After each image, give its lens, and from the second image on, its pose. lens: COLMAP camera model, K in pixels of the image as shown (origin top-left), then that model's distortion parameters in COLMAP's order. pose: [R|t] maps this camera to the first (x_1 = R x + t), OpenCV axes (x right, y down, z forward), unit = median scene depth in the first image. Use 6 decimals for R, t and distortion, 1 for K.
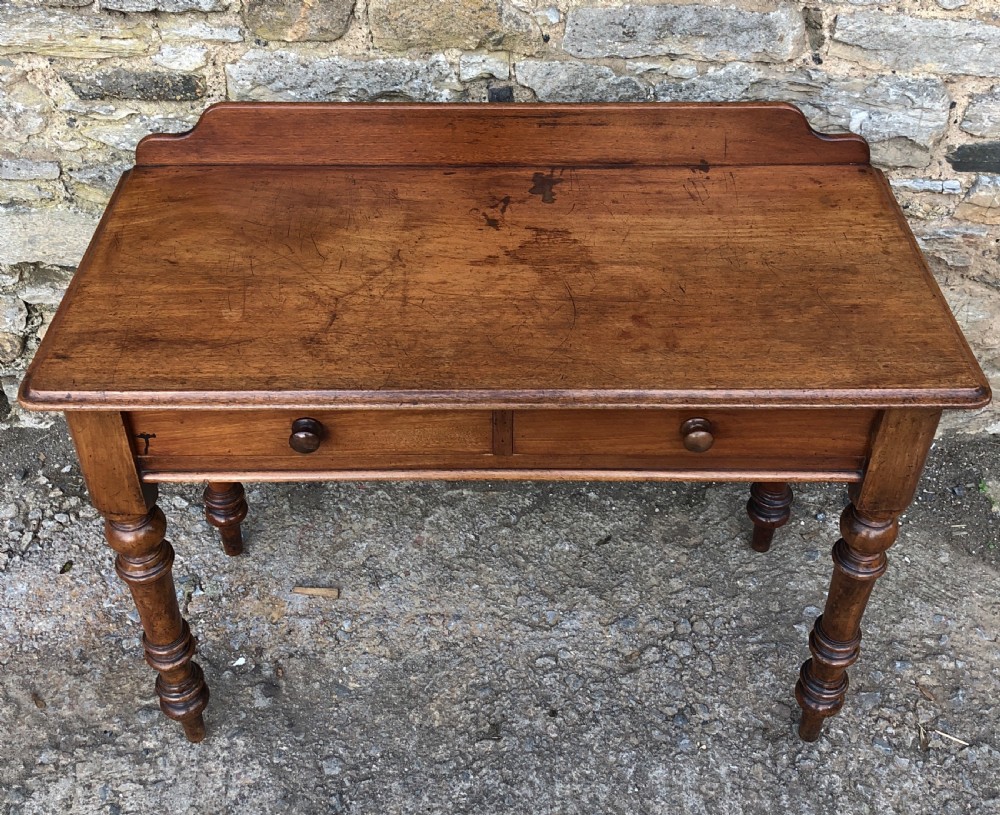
lens RADIAL K [[1123.1, 0, 503.4], [0, 1123.1, 303.8], [0, 0, 1]] dist [0.019459, 0.000000]
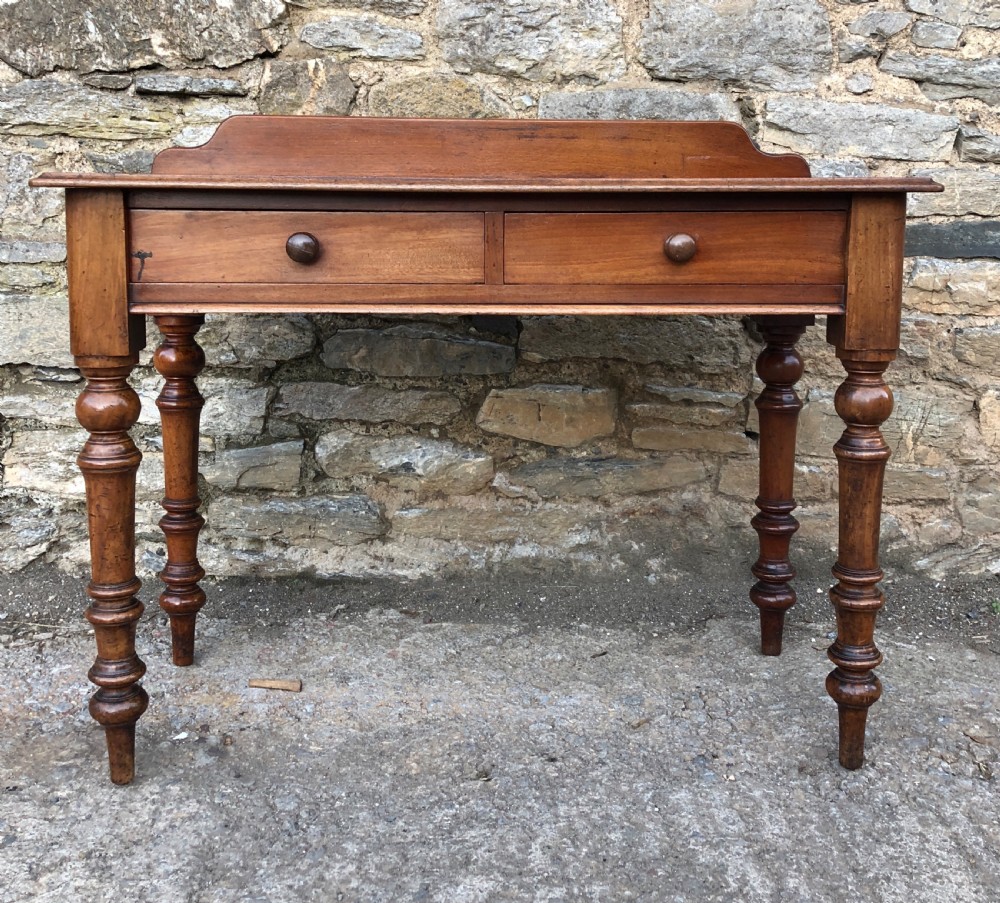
lens RADIAL K [[1135.8, 0, 522.8], [0, 1135.8, 347.4], [0, 0, 1]] dist [0.022399, 0.000000]
pose [[0.998676, -0.003799, 0.051298, -0.021465], [0.029284, 0.861873, -0.506278, 0.551791], [-0.042289, 0.507110, 0.860843, 0.109069]]
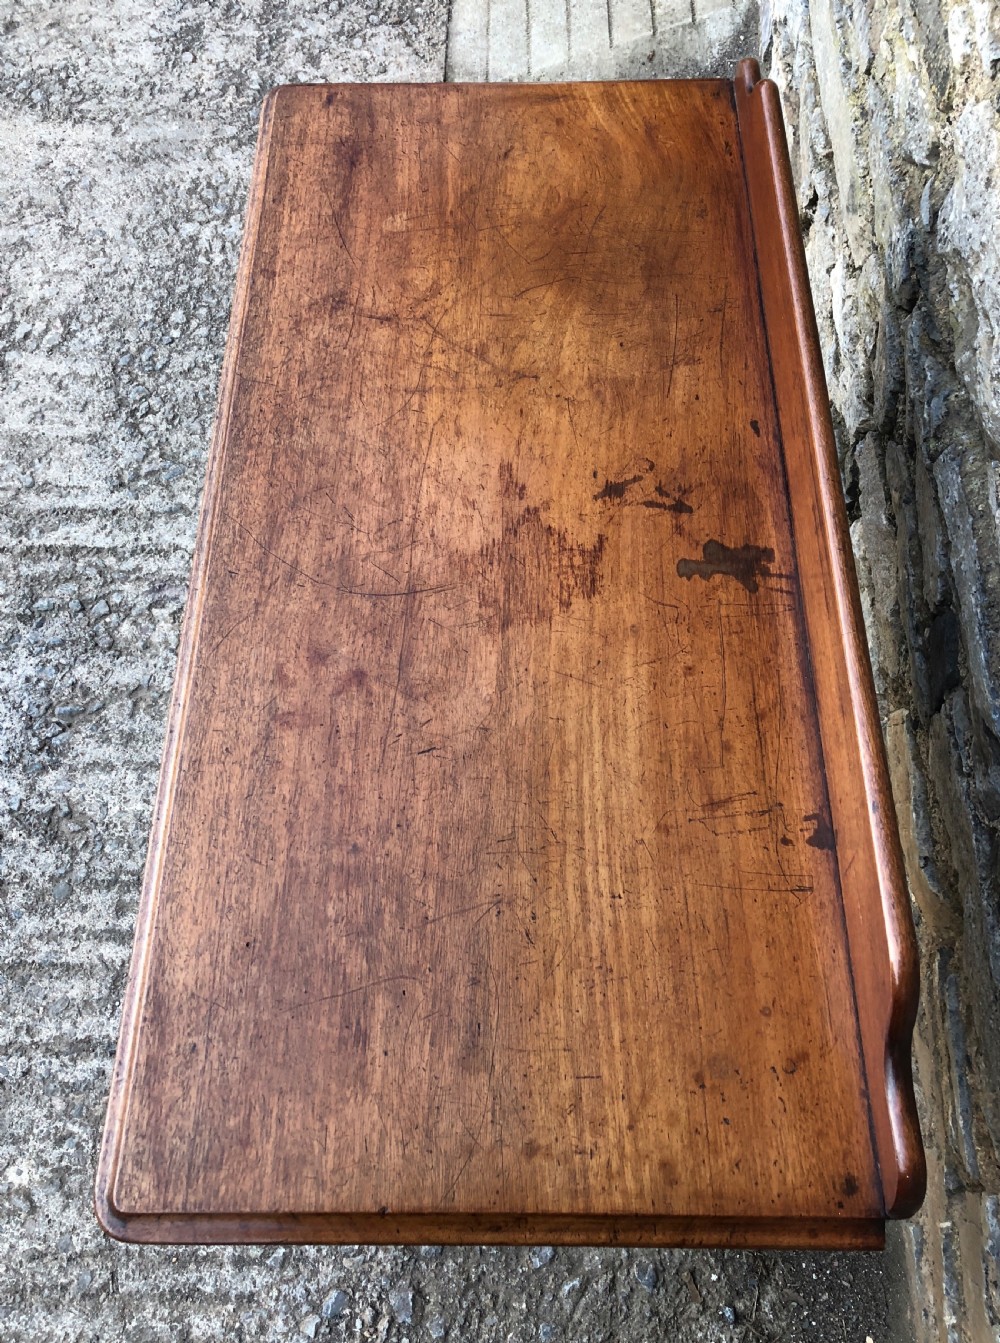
lens RADIAL K [[1180.8, 0, 508.8], [0, 1180.8, 639.8], [0, 0, 1]] dist [0.005629, 0.013709]
pose [[-0.009515, 0.879519, -0.475769, 0.327327], [-0.608599, 0.372426, 0.700647, -0.404785], [0.793421, 0.296219, 0.531731, 0.550344]]
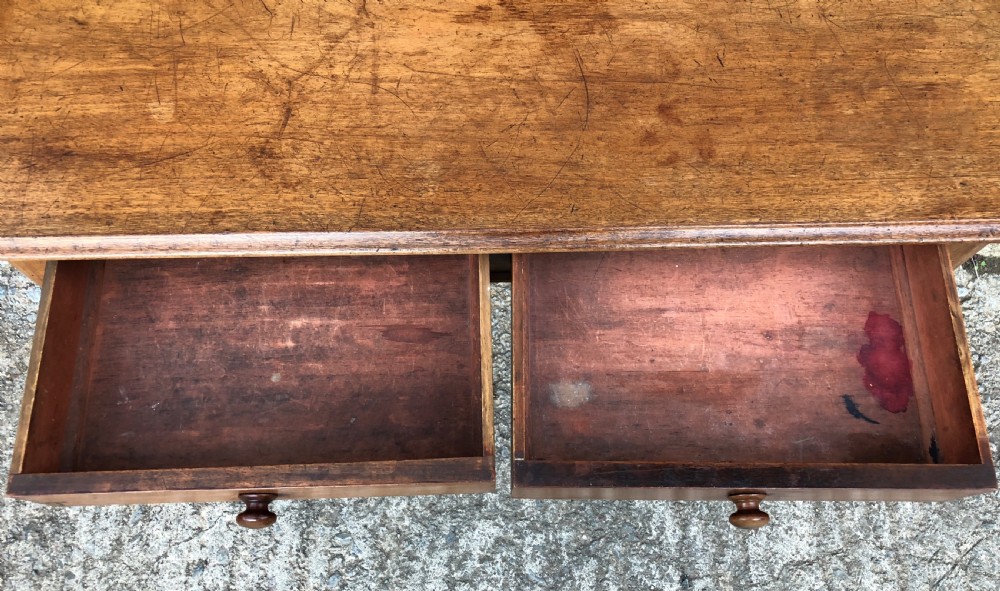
lens RADIAL K [[826.1, 0, 504.7], [0, 826.1, 286.6], [0, 0, 1]] dist [0.000547, 0.009863]
pose [[0.999785, -0.015007, 0.014310, -0.004988], [0.005996, 0.869835, 0.493306, -0.133811], [-0.019851, -0.493114, 0.869738, 0.327251]]
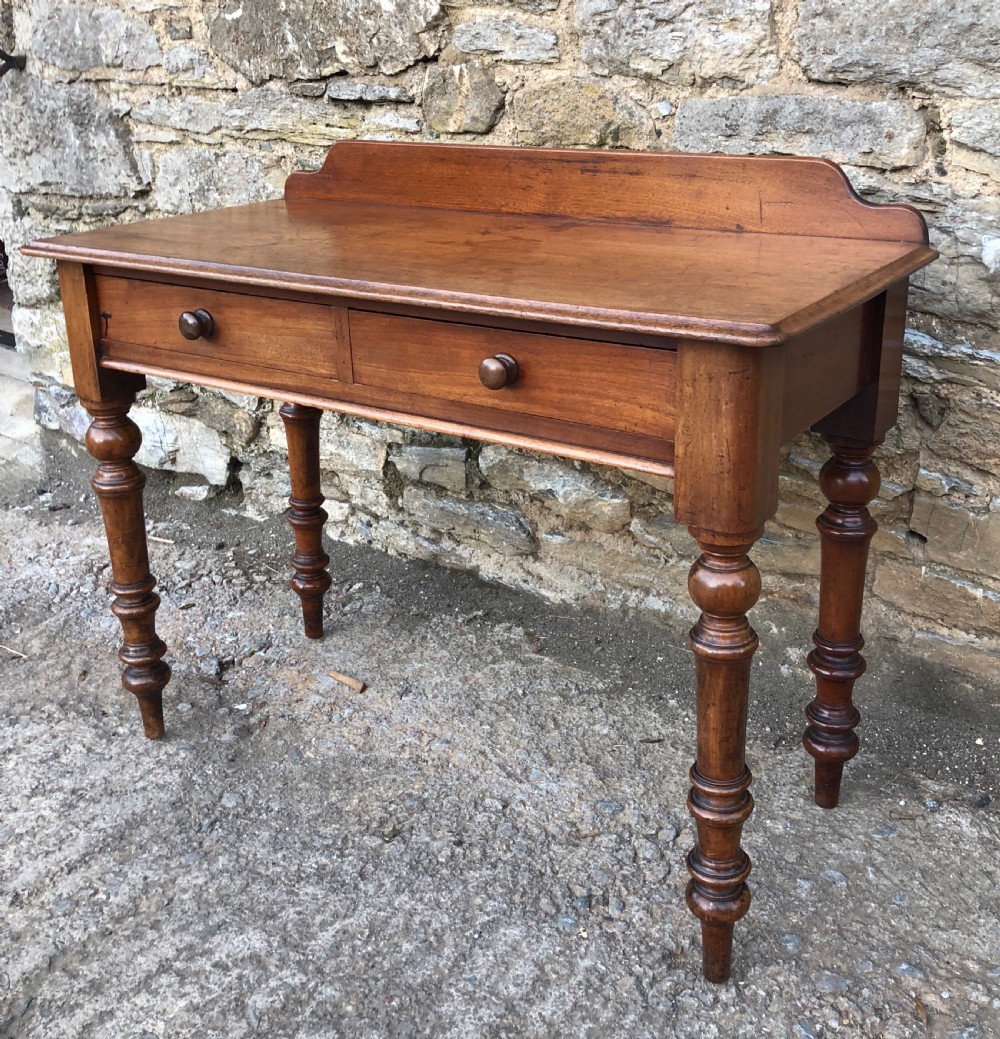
lens RADIAL K [[1170.7, 0, 552.8], [0, 1170.7, 446.0], [0, 0, 1]] dist [0.018438, 0.000000]
pose [[0.841395, 0.159942, -0.516210, 0.530839], [-0.318733, 0.918248, -0.235009, 0.285767], [0.436421, 0.362268, 0.823588, 0.206983]]
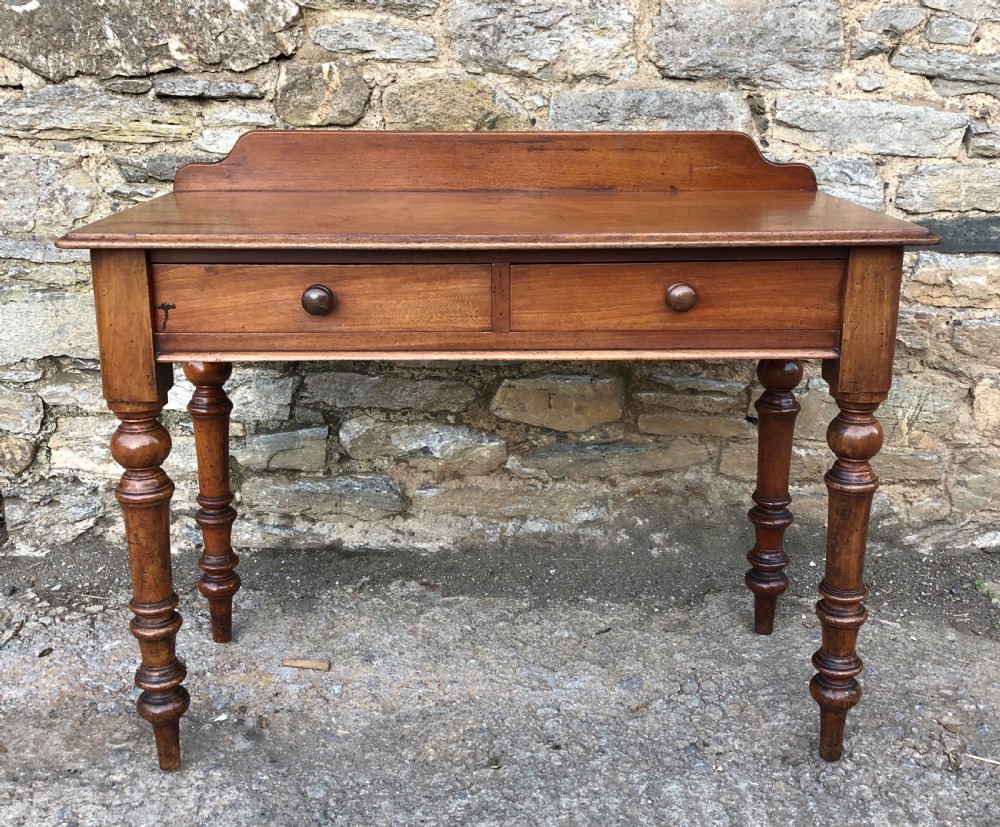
lens RADIAL K [[1090.4, 0, 516.1], [0, 1090.4, 378.8], [0, 0, 1]] dist [0.023146, 0.000000]
pose [[0.999714, -0.008110, 0.022478, -0.007495], [0.016154, 0.922518, -0.385617, 0.448609], [-0.017609, 0.385870, 0.922385, 0.049154]]
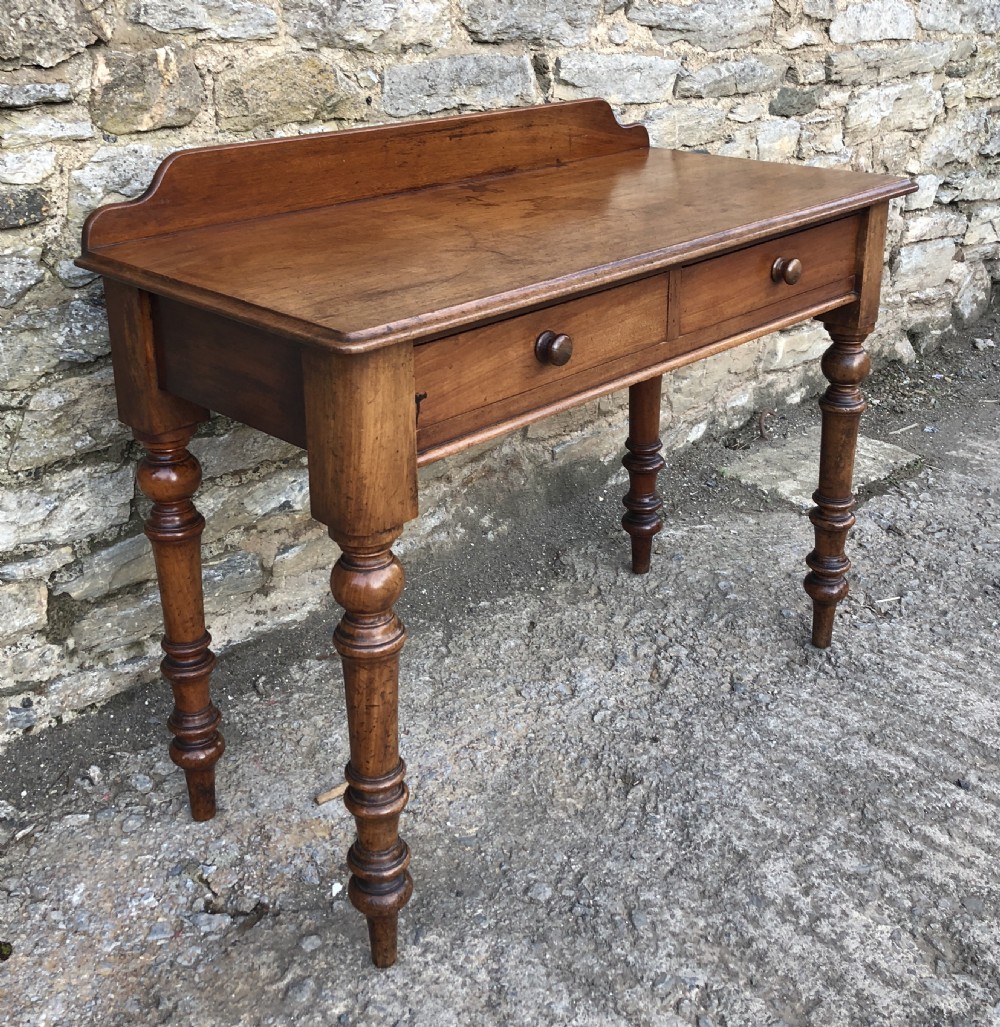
lens RADIAL K [[1221.9, 0, 480.5], [0, 1221.9, 381.1], [0, 0, 1]] dist [0.012912, 0.000000]
pose [[0.712505, -0.240377, 0.659208, -0.676292], [0.444039, 0.881903, -0.158357, 0.207602], [-0.543292, 0.405544, 0.735097, 0.229014]]
